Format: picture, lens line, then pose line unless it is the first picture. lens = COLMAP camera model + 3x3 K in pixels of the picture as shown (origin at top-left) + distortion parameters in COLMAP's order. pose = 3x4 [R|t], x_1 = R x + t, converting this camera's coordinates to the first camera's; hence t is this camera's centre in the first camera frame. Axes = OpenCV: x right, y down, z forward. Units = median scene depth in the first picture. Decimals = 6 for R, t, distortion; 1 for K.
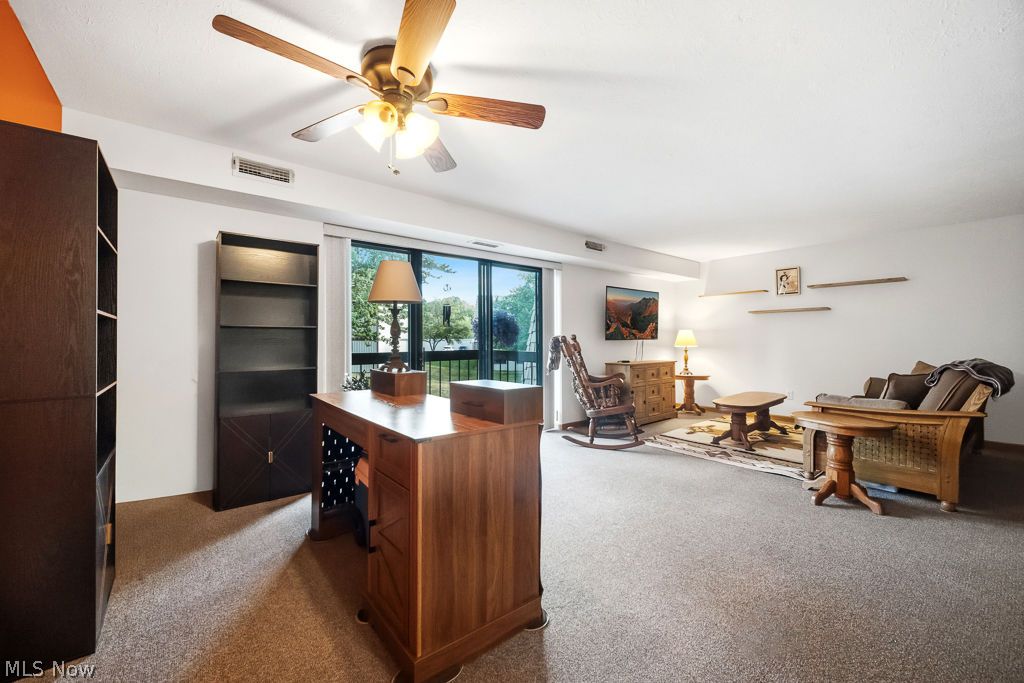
lens RADIAL K [[408.4, 0, 506.6], [0, 408.4, 334.5], [0, 0, 1]] dist [0.000194, 0.001531]
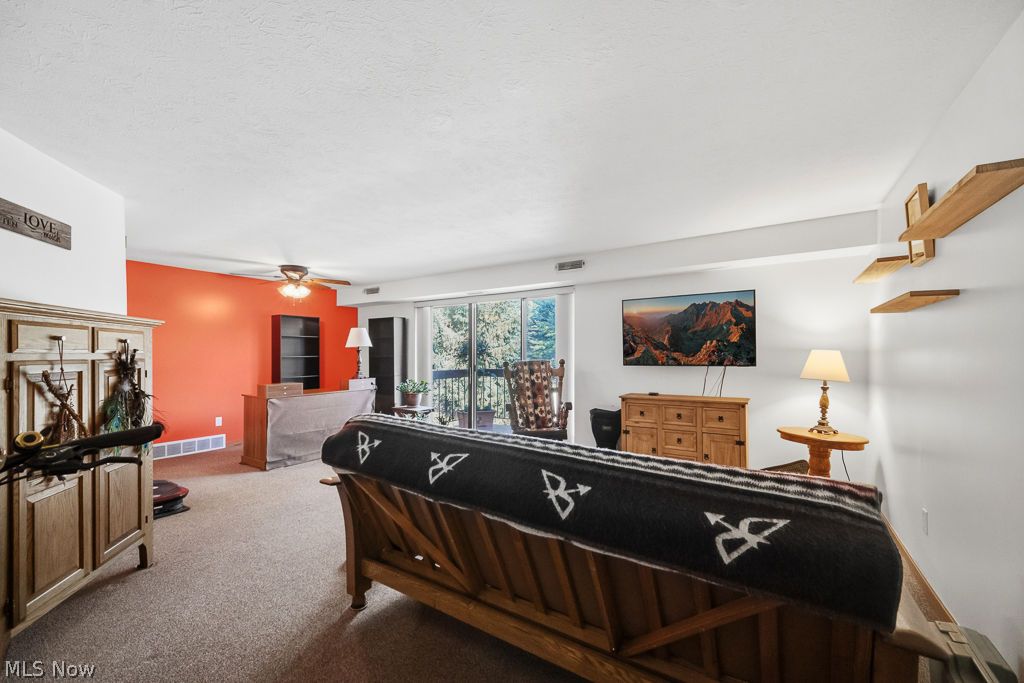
lens RADIAL K [[408.4, 0, 512.5], [0, 408.4, 350.4], [0, 0, 1]] dist [0.000194, 0.001531]
pose [[0.310671, -0.010180, -0.950463, 1.064676], [0.018395, 0.999820, -0.004696, -0.019256], [0.950340, -0.016024, 0.310802, 0.582293]]
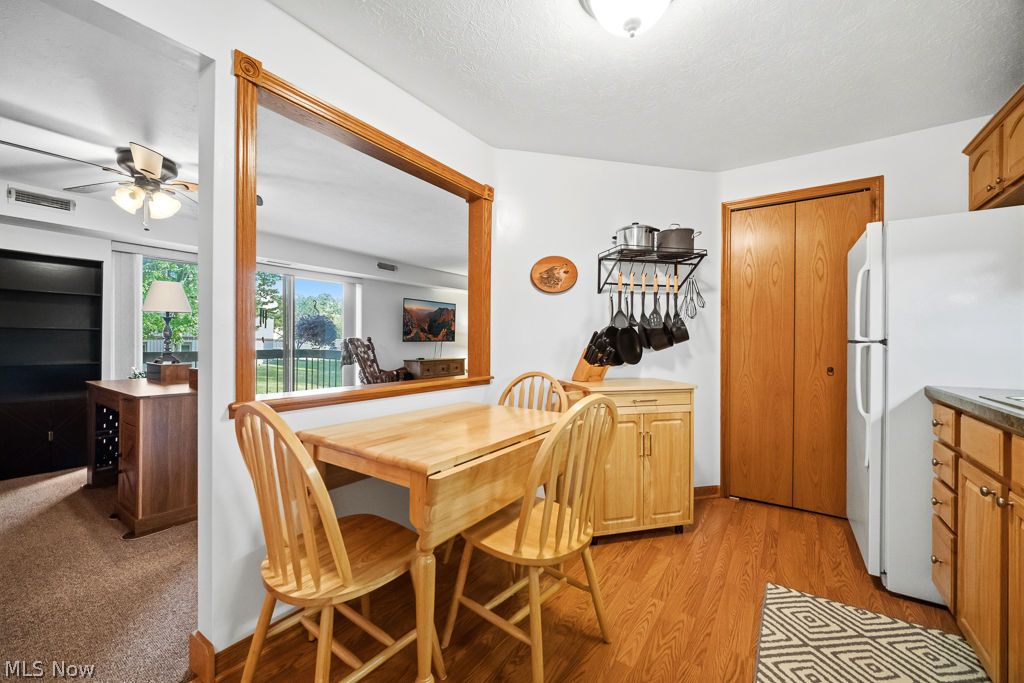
lens RADIAL K [[408.4, 0, 511.7], [0, 408.4, 341.2], [0, 0, 1]] dist [0.000194, 0.001531]
pose [[0.960736, 0.012155, 0.277197, 0.236815], [-0.016220, 0.999792, 0.012374, -0.009641], [-0.276988, -0.016384, 0.960734, -0.324360]]
